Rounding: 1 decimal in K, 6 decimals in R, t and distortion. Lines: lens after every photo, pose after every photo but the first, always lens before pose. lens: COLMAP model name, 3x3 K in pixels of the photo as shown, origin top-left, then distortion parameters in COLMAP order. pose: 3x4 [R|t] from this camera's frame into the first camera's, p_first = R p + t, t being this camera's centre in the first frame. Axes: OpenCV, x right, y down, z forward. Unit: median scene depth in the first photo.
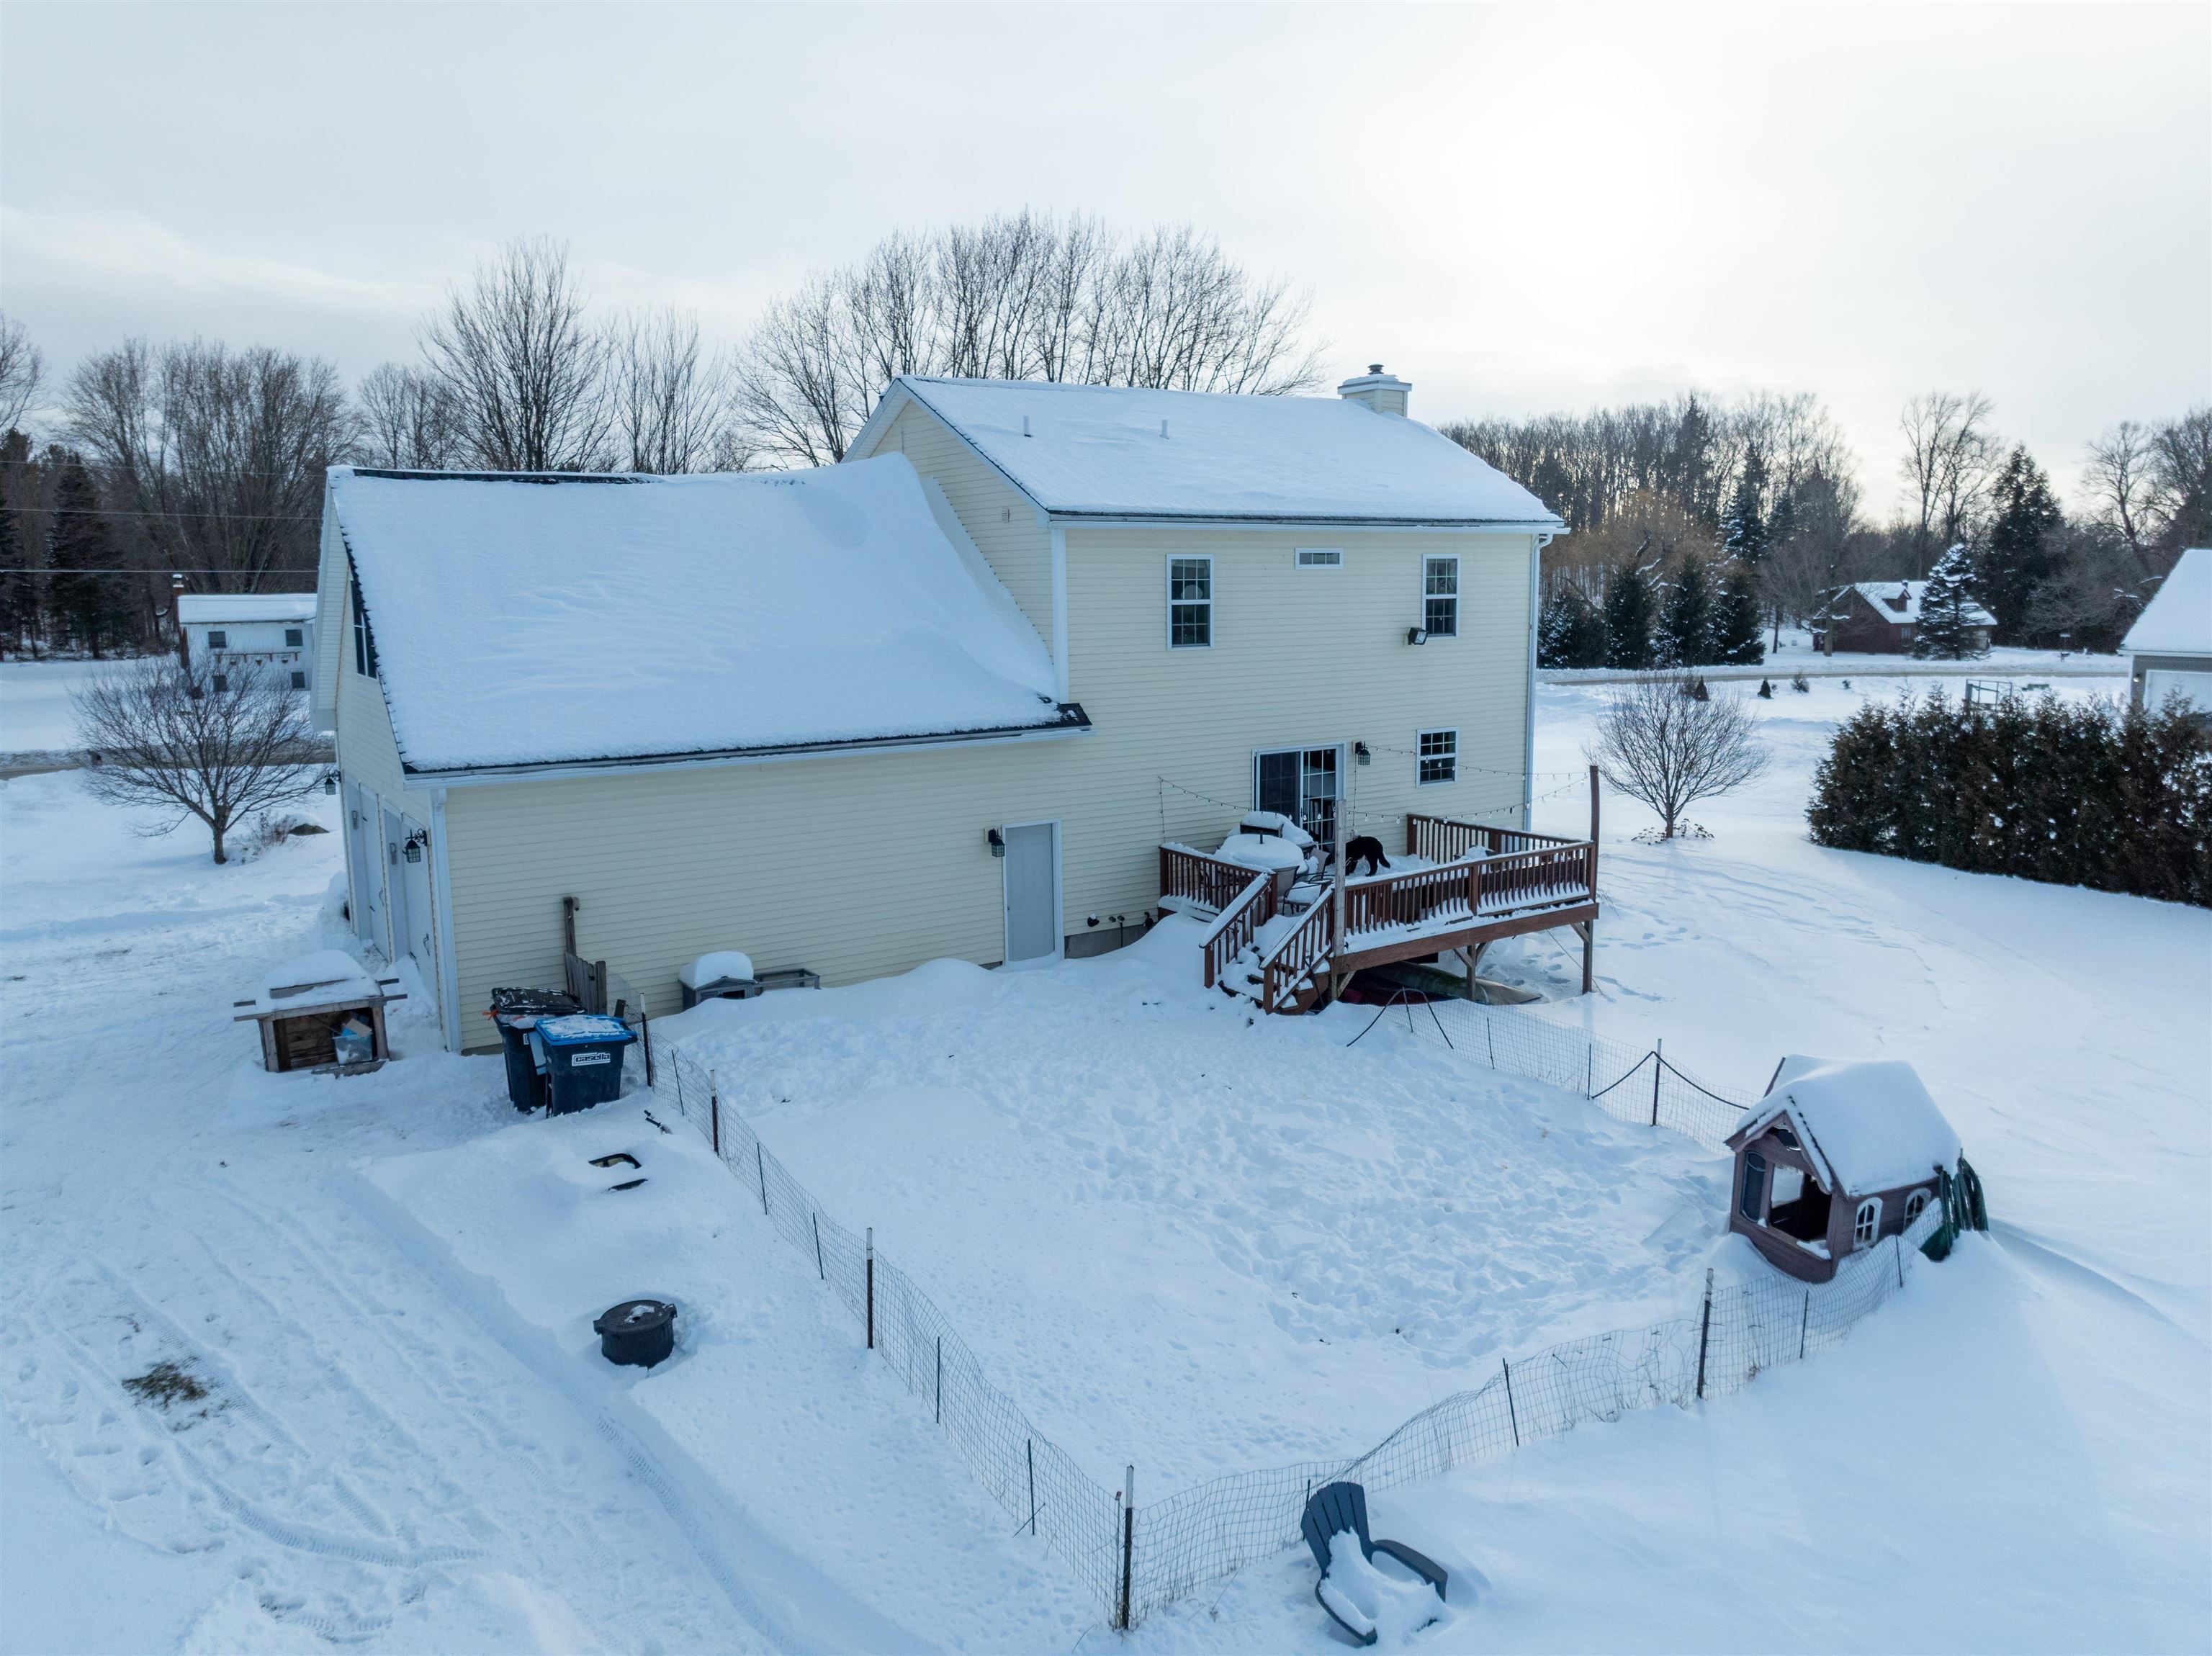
lens RADIAL K [[1564.7, 0, 1106.0], [0, 1564.7, 828.0], [0, 0, 1]] dist [-0.037002, 0.000000]
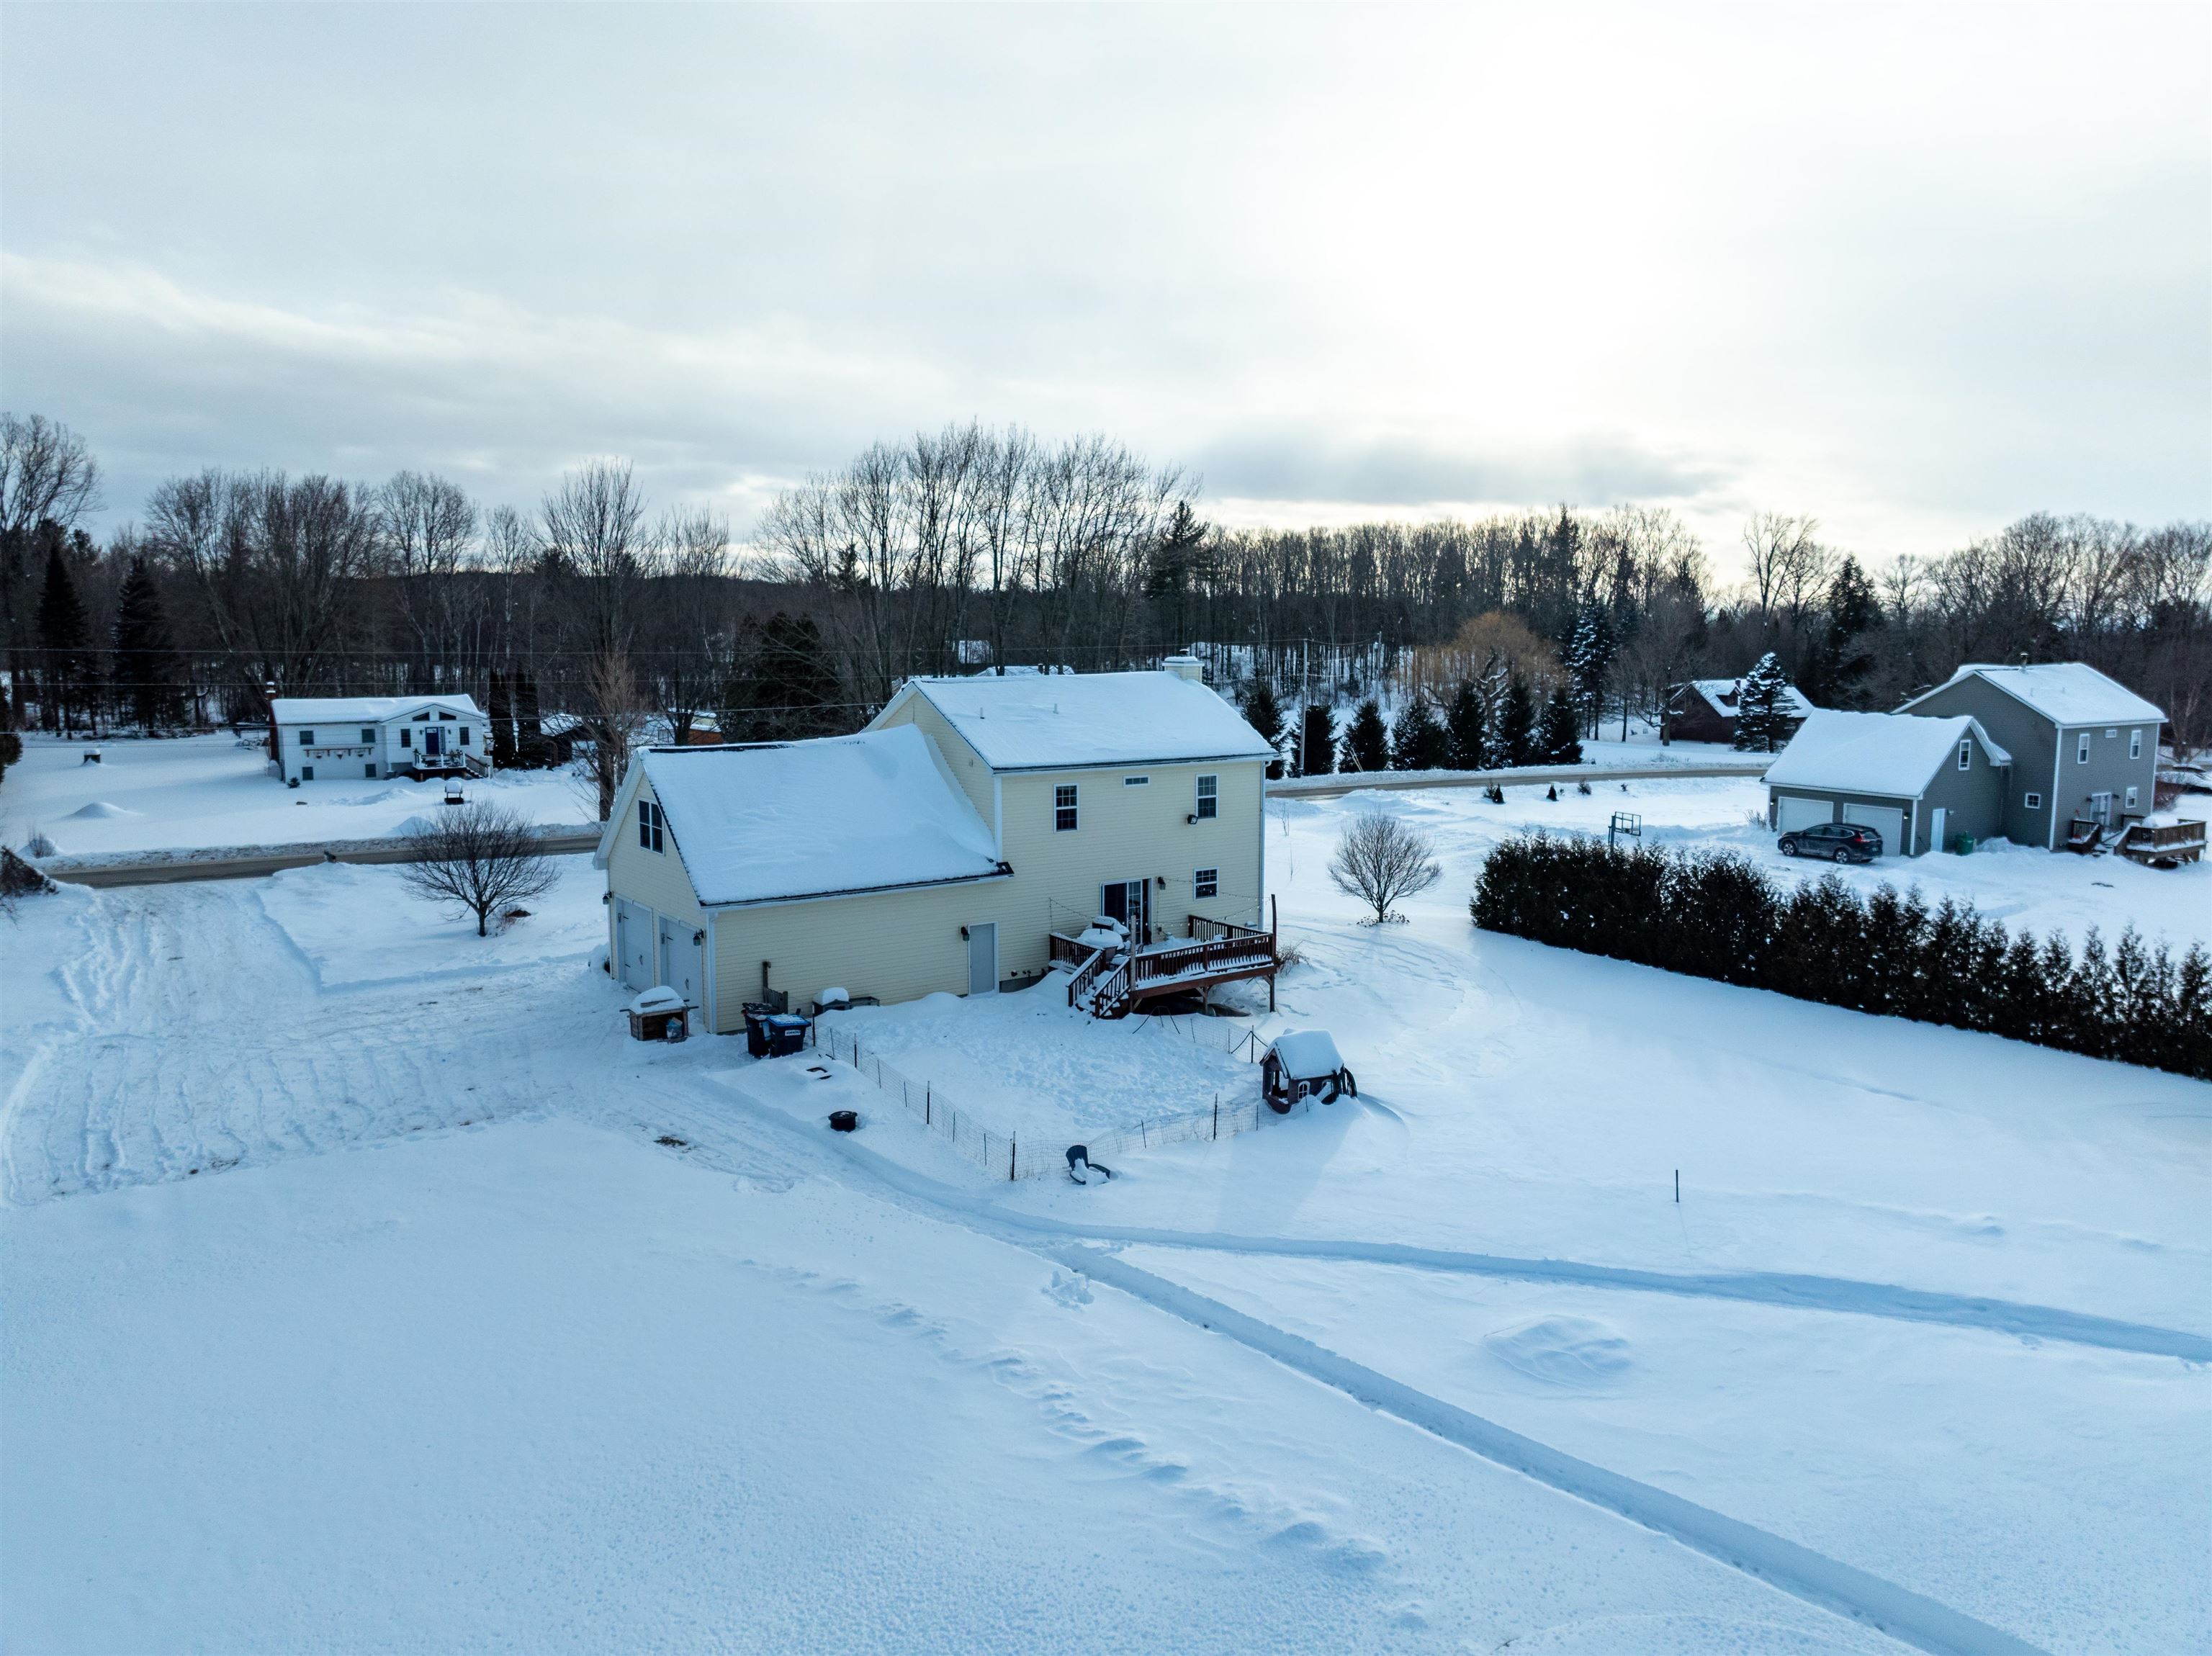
lens RADIAL K [[1617.8, 0, 1106.0], [0, 1617.8, 828.0], [0, 0, 1]] dist [0.001575, -0.086070]
pose [[0.999342, 0.007283, 0.035531, 0.034013], [-0.006246, 0.999554, -0.029214, -0.064885], [-0.035728, 0.028973, 0.998941, -1.047959]]
